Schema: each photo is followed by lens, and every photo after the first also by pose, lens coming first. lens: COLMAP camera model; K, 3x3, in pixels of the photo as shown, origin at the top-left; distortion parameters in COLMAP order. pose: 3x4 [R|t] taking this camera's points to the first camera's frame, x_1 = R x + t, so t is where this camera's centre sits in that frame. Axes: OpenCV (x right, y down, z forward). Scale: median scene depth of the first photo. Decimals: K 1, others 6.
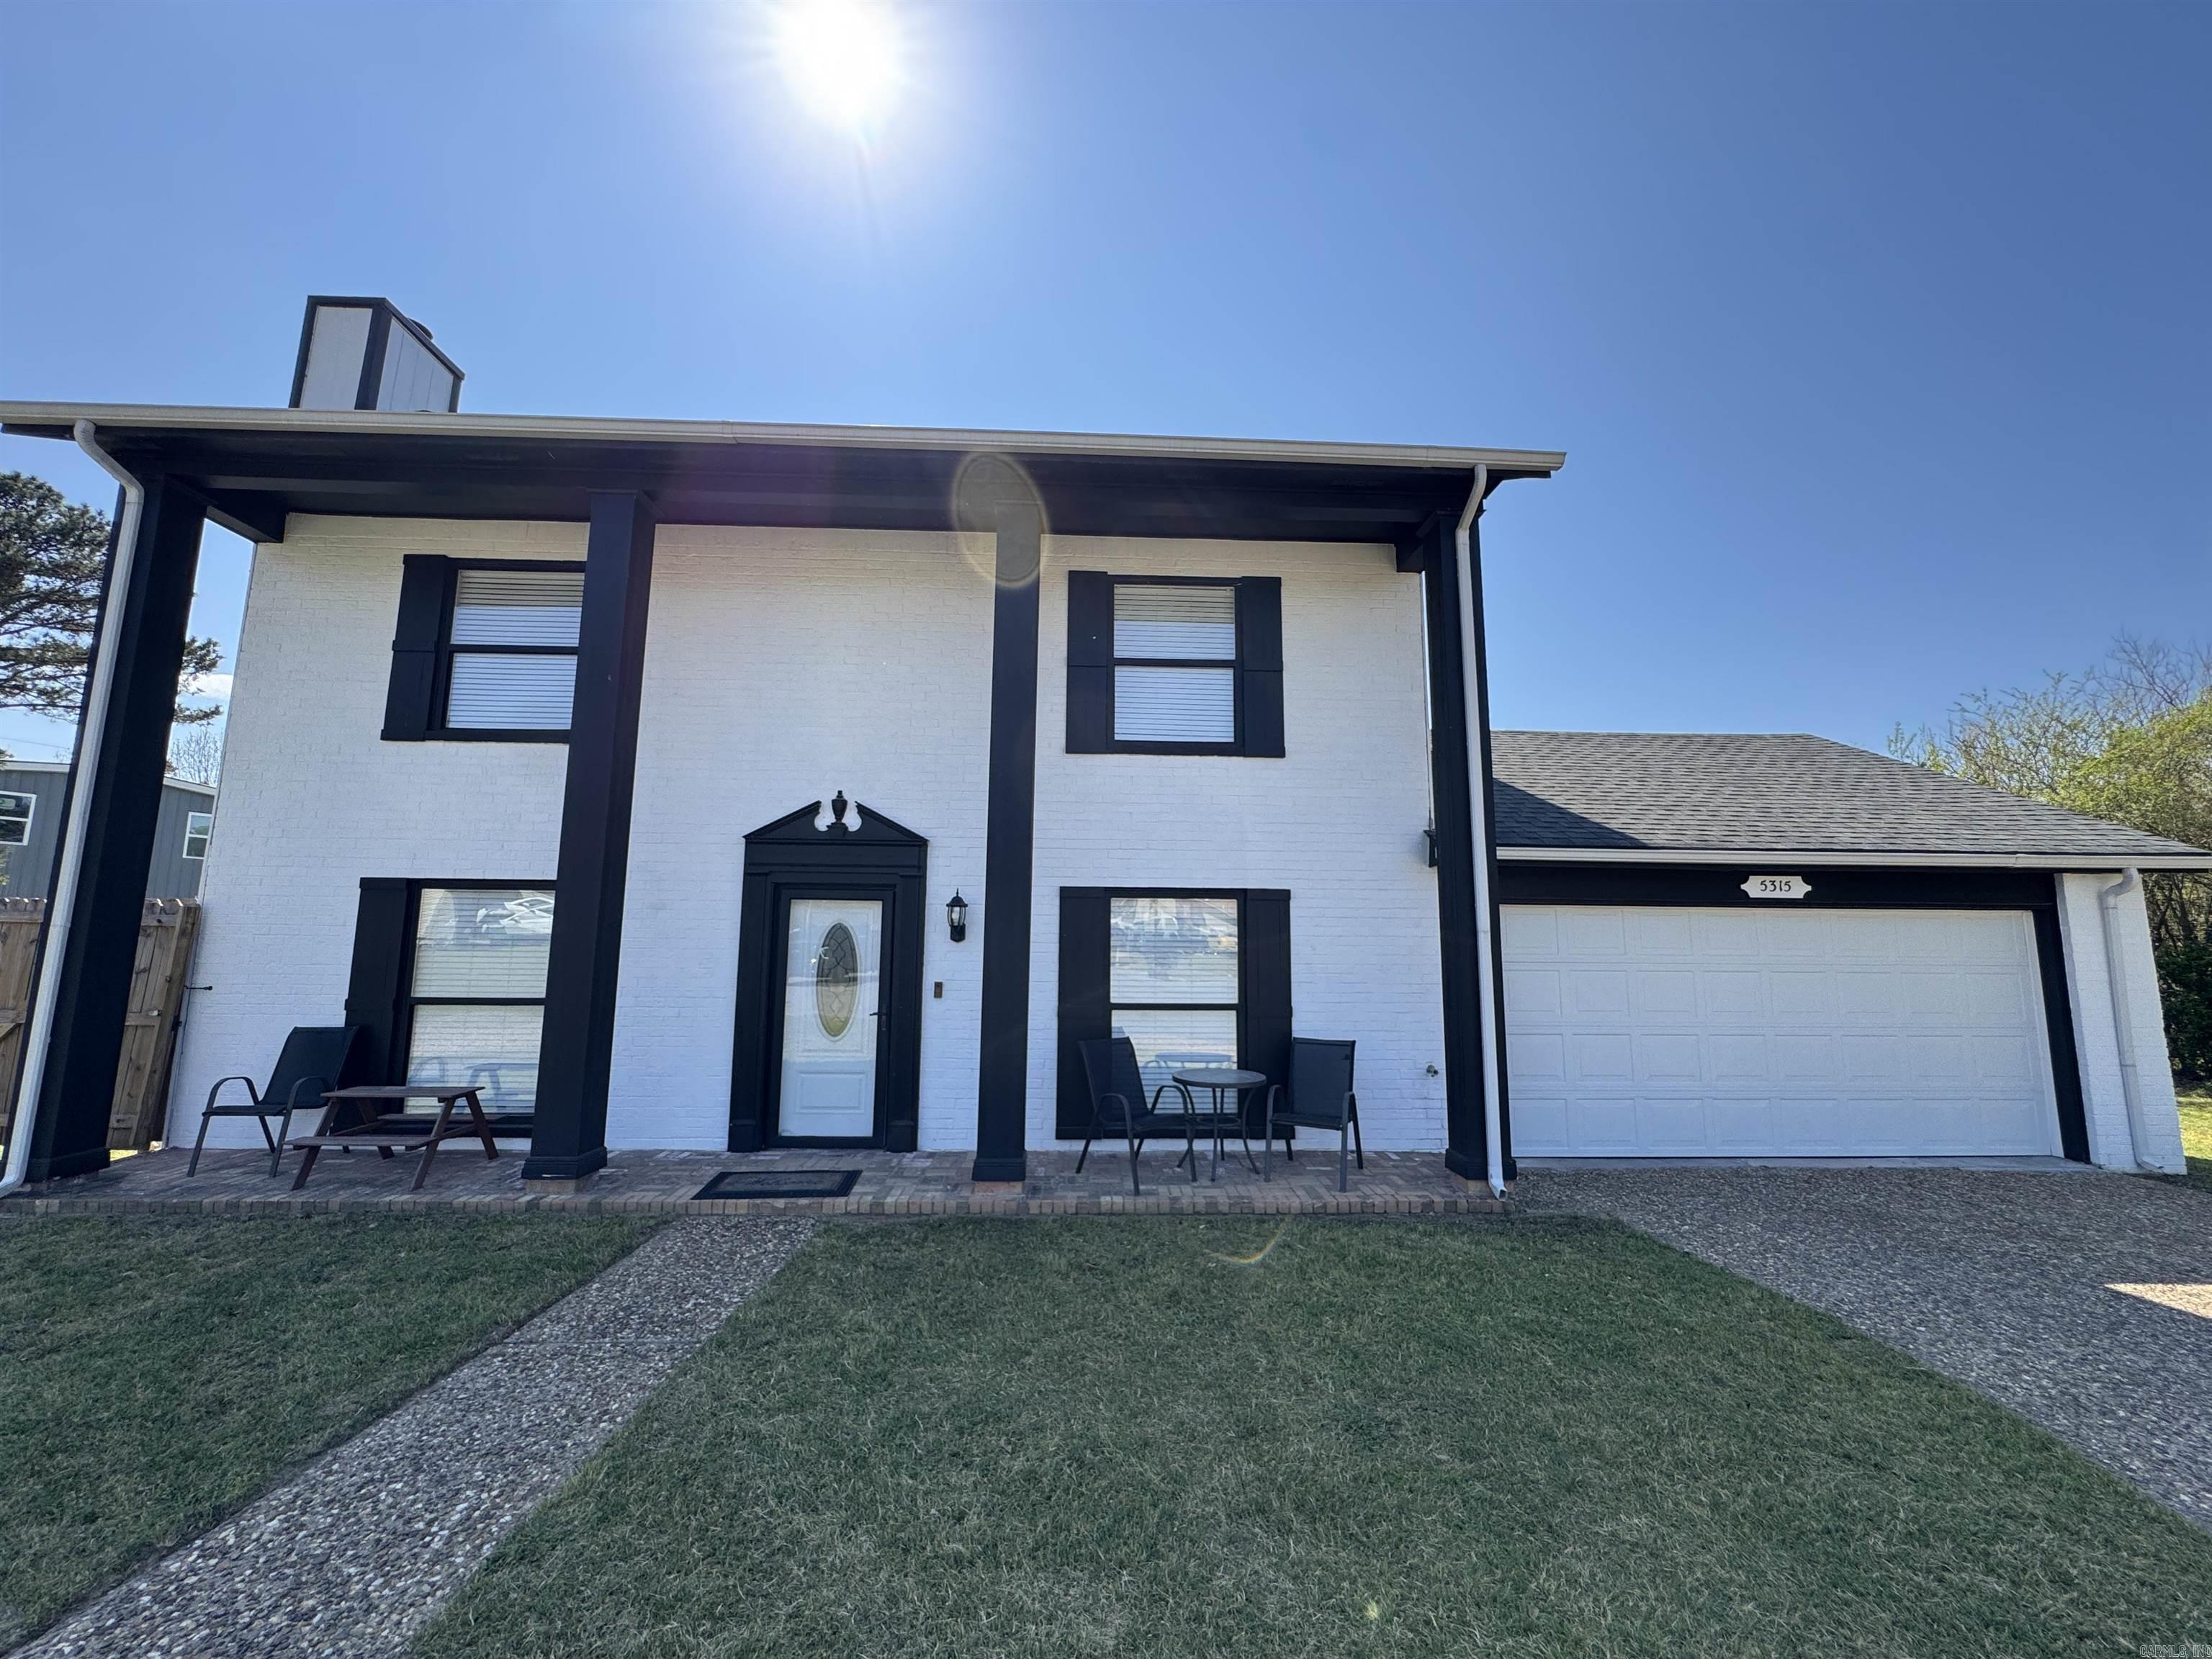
lens RADIAL K [[883.8, 0, 1094.0], [0, 883.8, 835.8], [0, 0, 1]] dist [-0.005350, 0.000808]
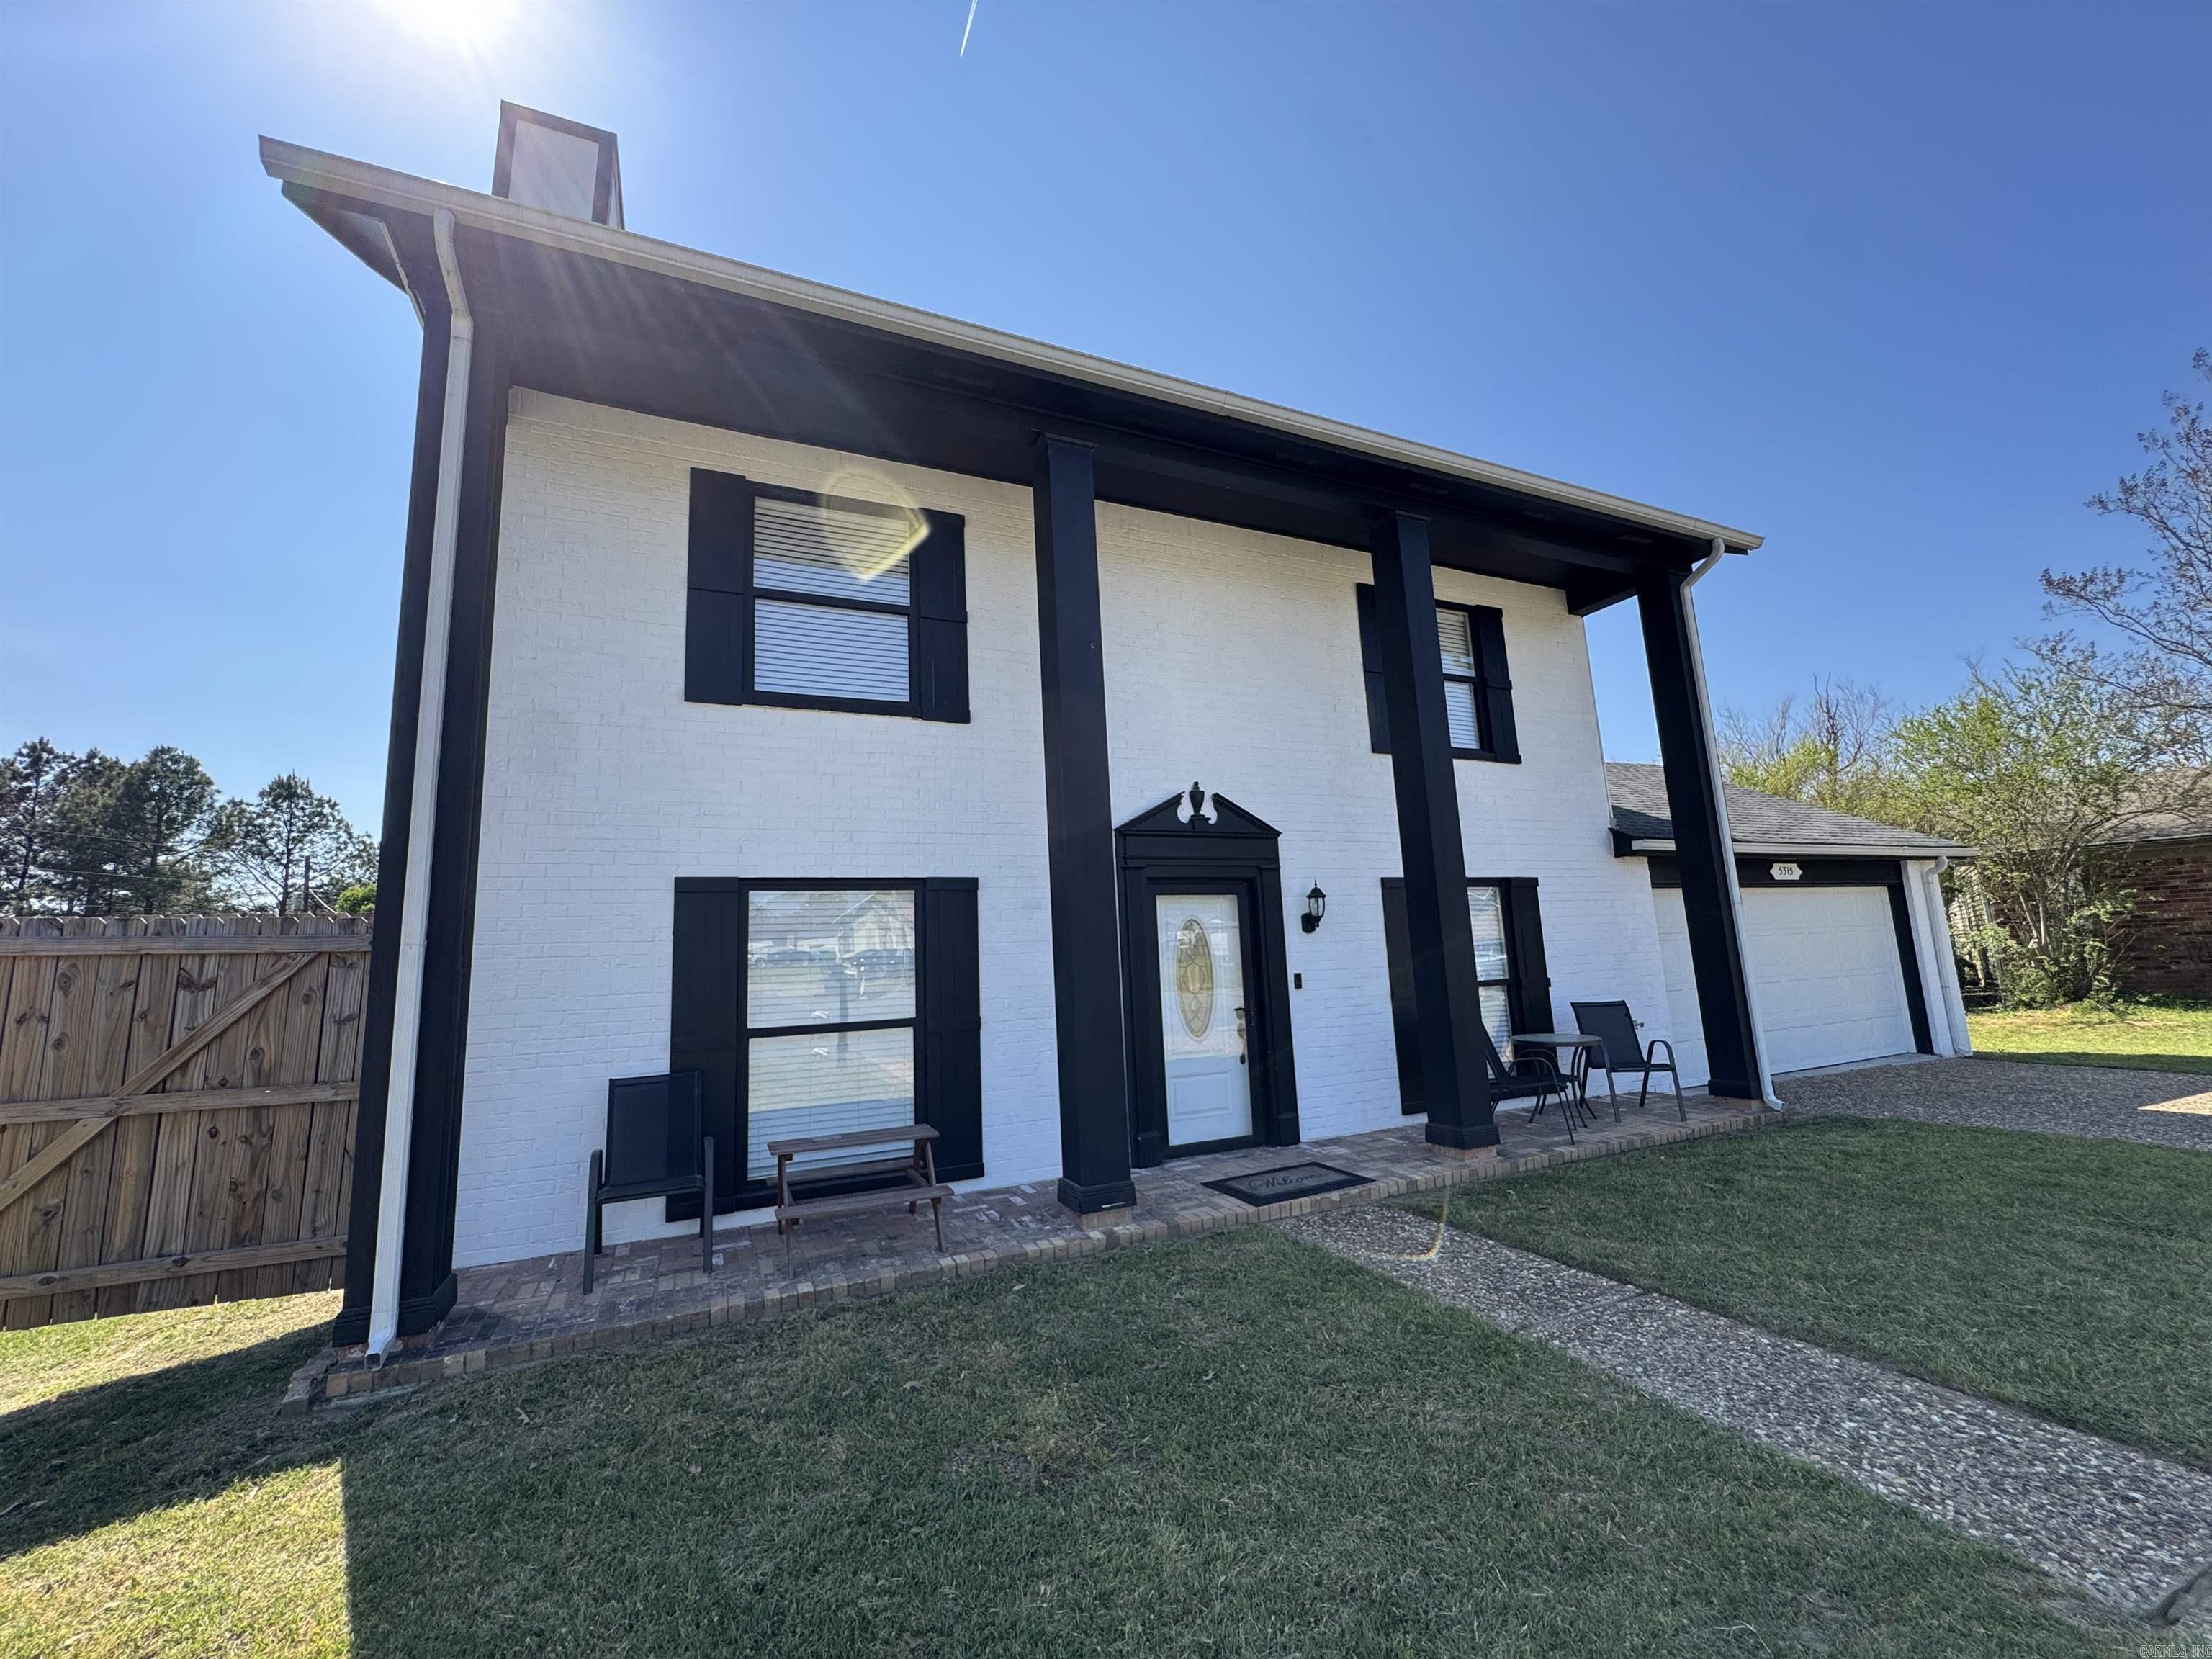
lens RADIAL K [[883.8, 0, 1108.6], [0, 883.8, 837.8], [0, 0, 1]] dist [-0.005350, 0.000808]
pose [[0.926277, 0.002532, 0.376836, -0.746050], [0.006697, 0.999709, -0.023179, 0.032336], [-0.376785, 0.023993, 0.925990, 0.141545]]
